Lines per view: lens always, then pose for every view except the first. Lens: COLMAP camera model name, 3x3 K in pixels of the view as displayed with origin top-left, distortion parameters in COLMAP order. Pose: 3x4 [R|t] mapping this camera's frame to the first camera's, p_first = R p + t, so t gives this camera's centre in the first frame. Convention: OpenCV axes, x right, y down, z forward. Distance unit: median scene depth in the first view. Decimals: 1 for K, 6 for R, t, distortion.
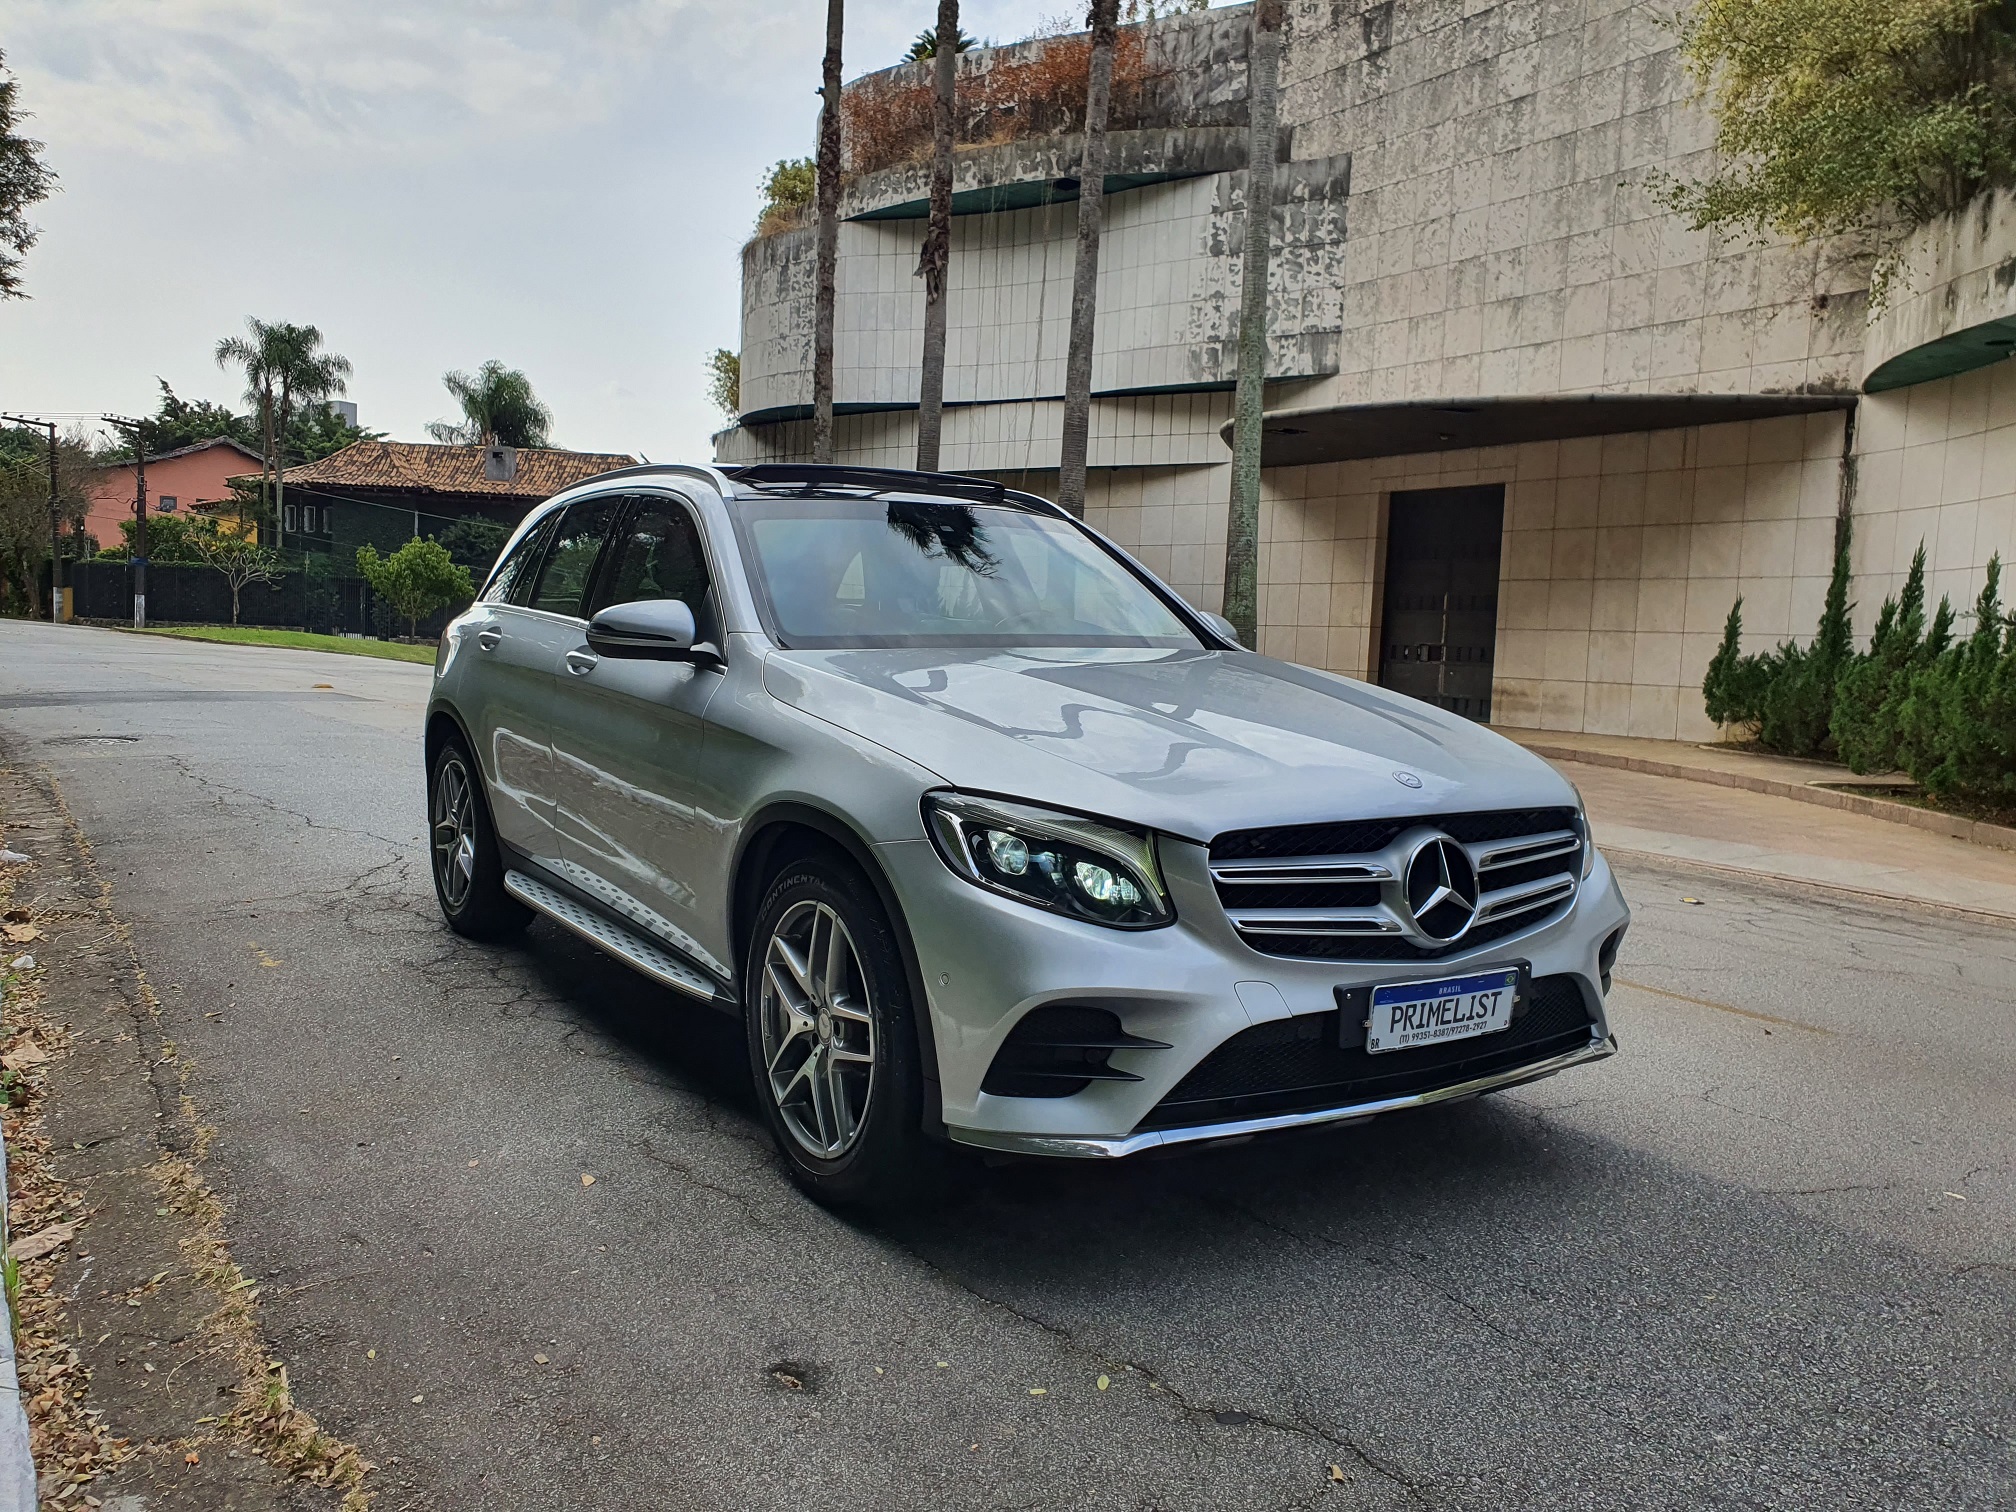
lens RADIAL K [[1537.8, 0, 1008.0], [0, 1537.8, 756.0], [0, 0, 1]] dist [-0.026297, 0.010650]
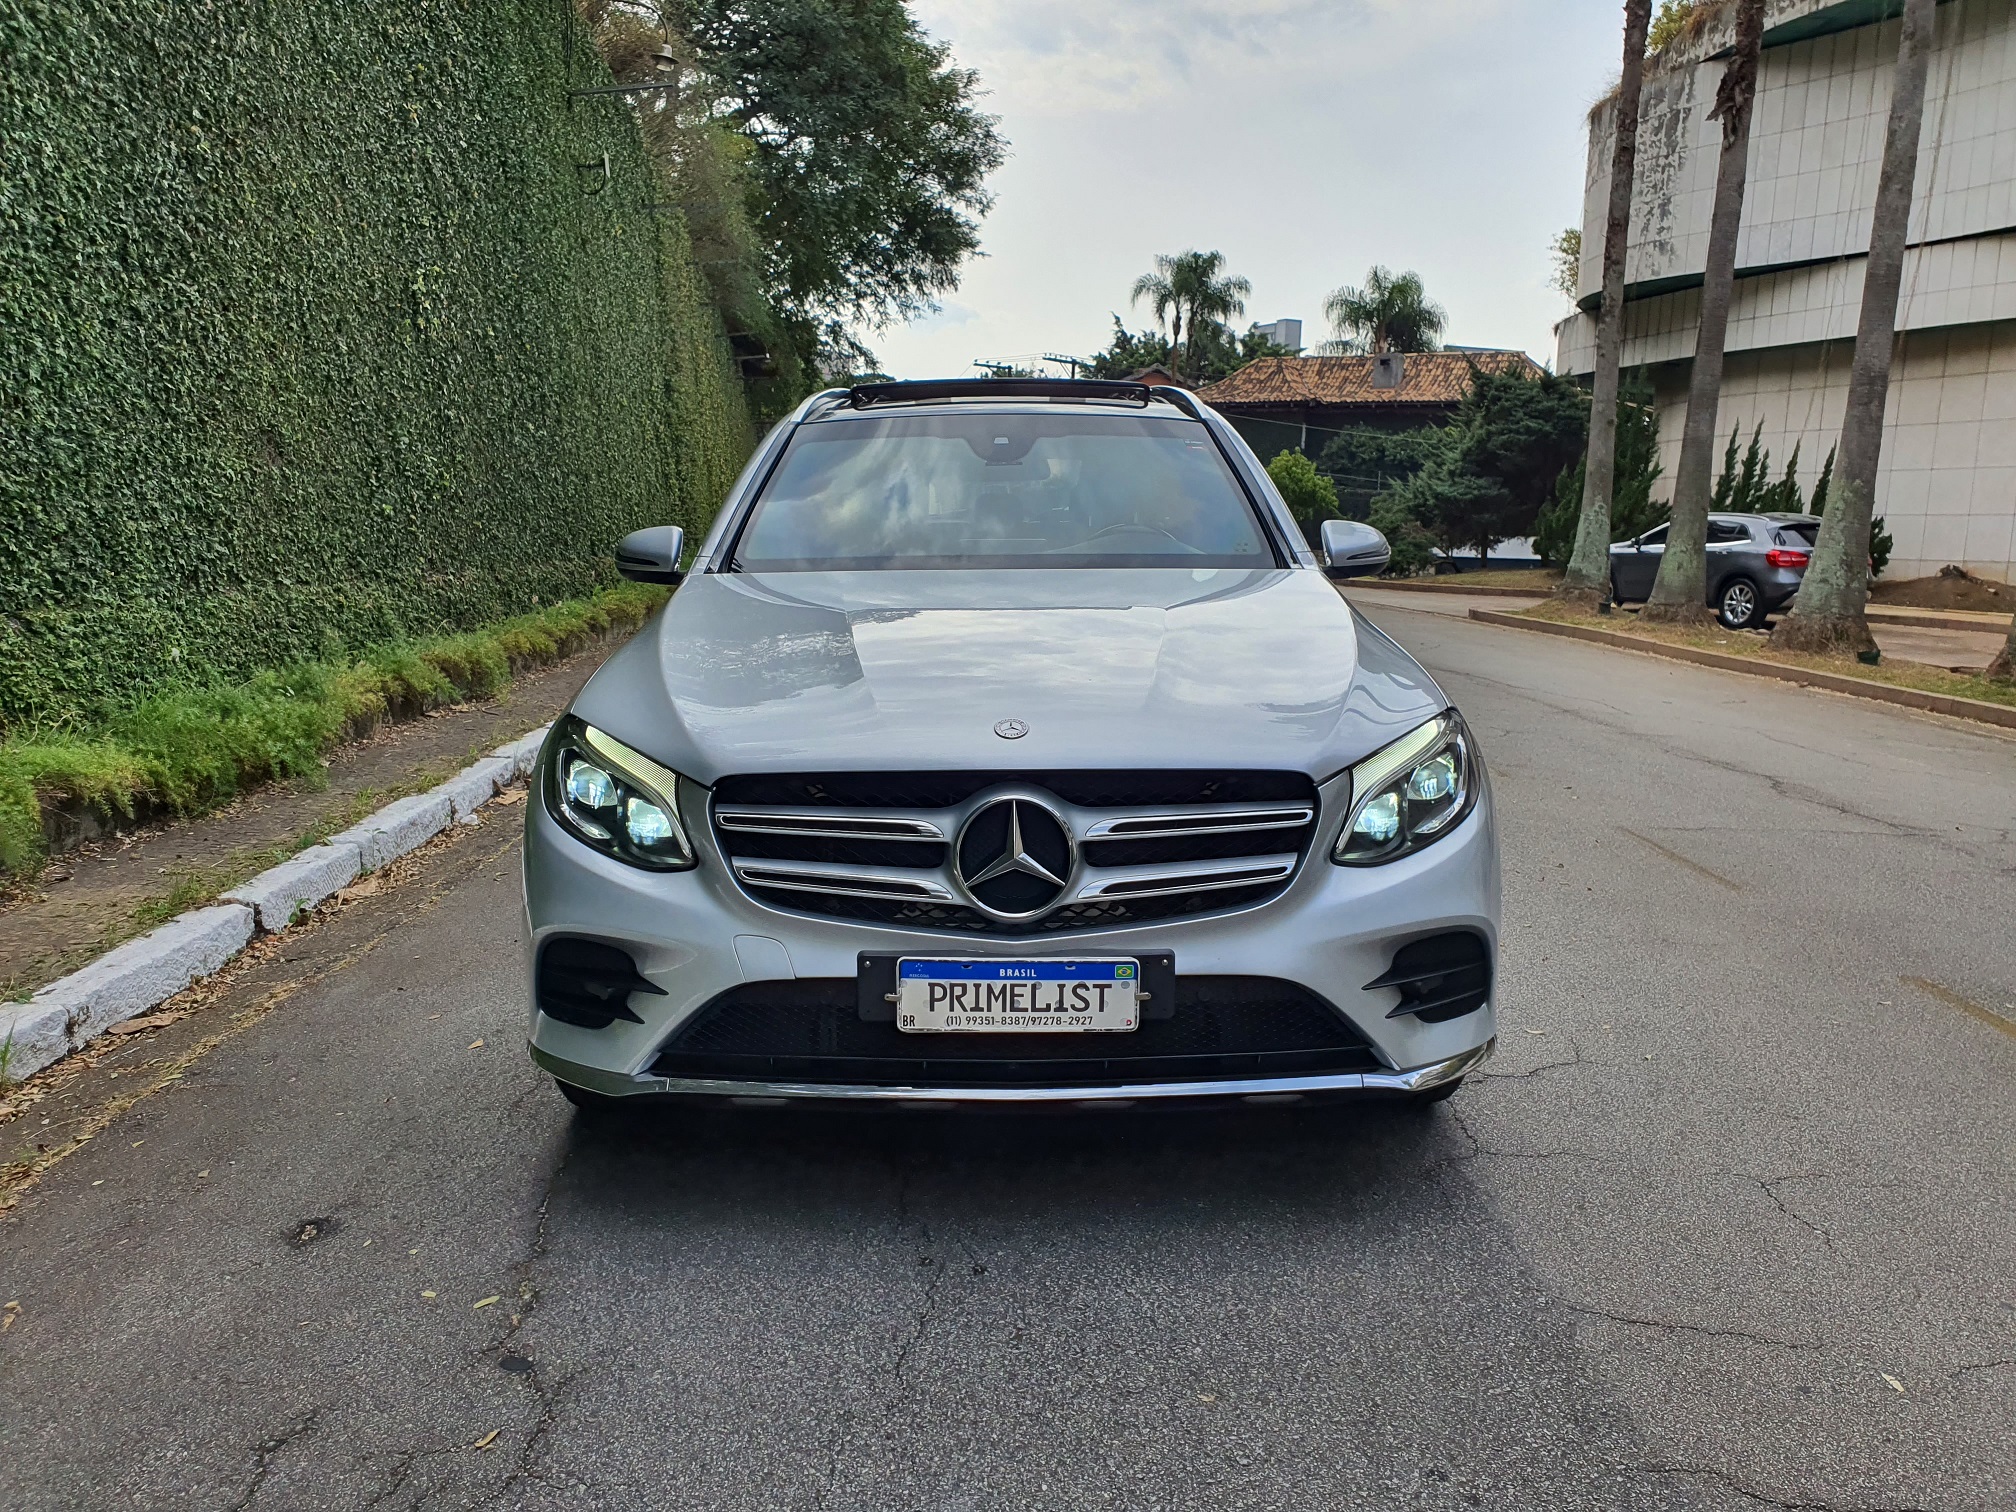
lens RADIAL K [[1554.0, 0, 1067.8], [0, 1554.0, 757.7], [0, 0, 1]] dist [0.013403, 0.007214]
pose [[0.843617, 0.053756, -0.534247, 0.136698], [-0.021272, 0.997541, 0.066782, -0.004933], [0.536524, -0.044974, 0.842686, 0.049785]]
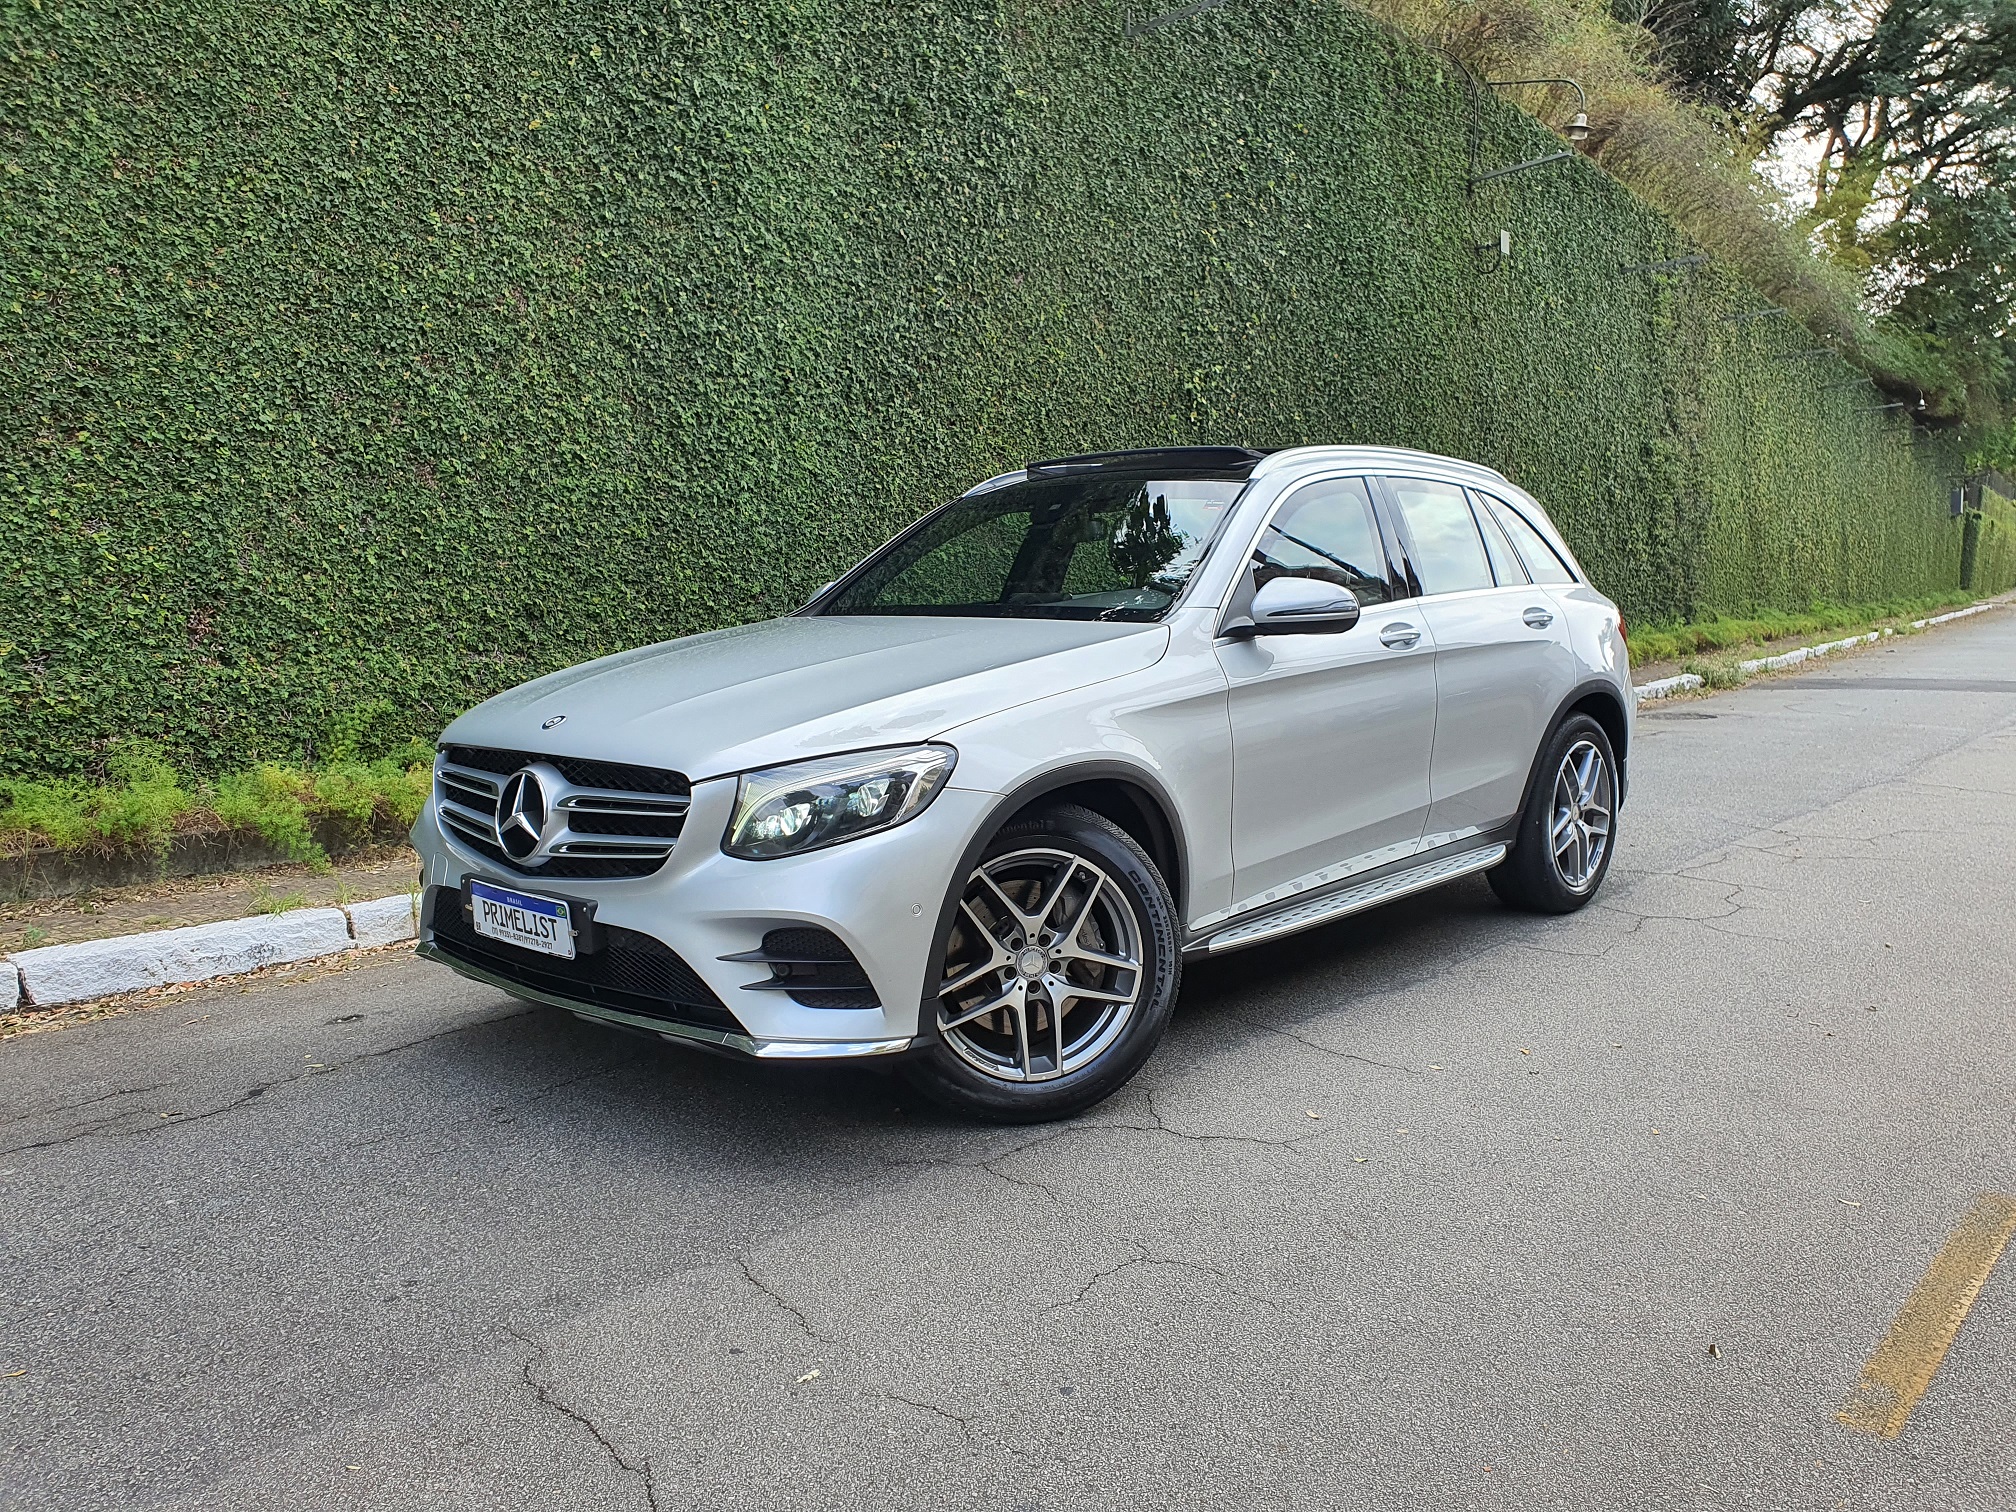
lens RADIAL K [[1587.6, 0, 1008.0], [0, 1587.6, 756.0], [0, 0, 1]] dist [0.003015, 0.008637]
pose [[0.265912, 0.070744, -0.961398, 0.273461], [-0.073546, 0.995886, 0.052940, -0.008915], [0.961188, 0.056630, 0.270021, 0.181491]]
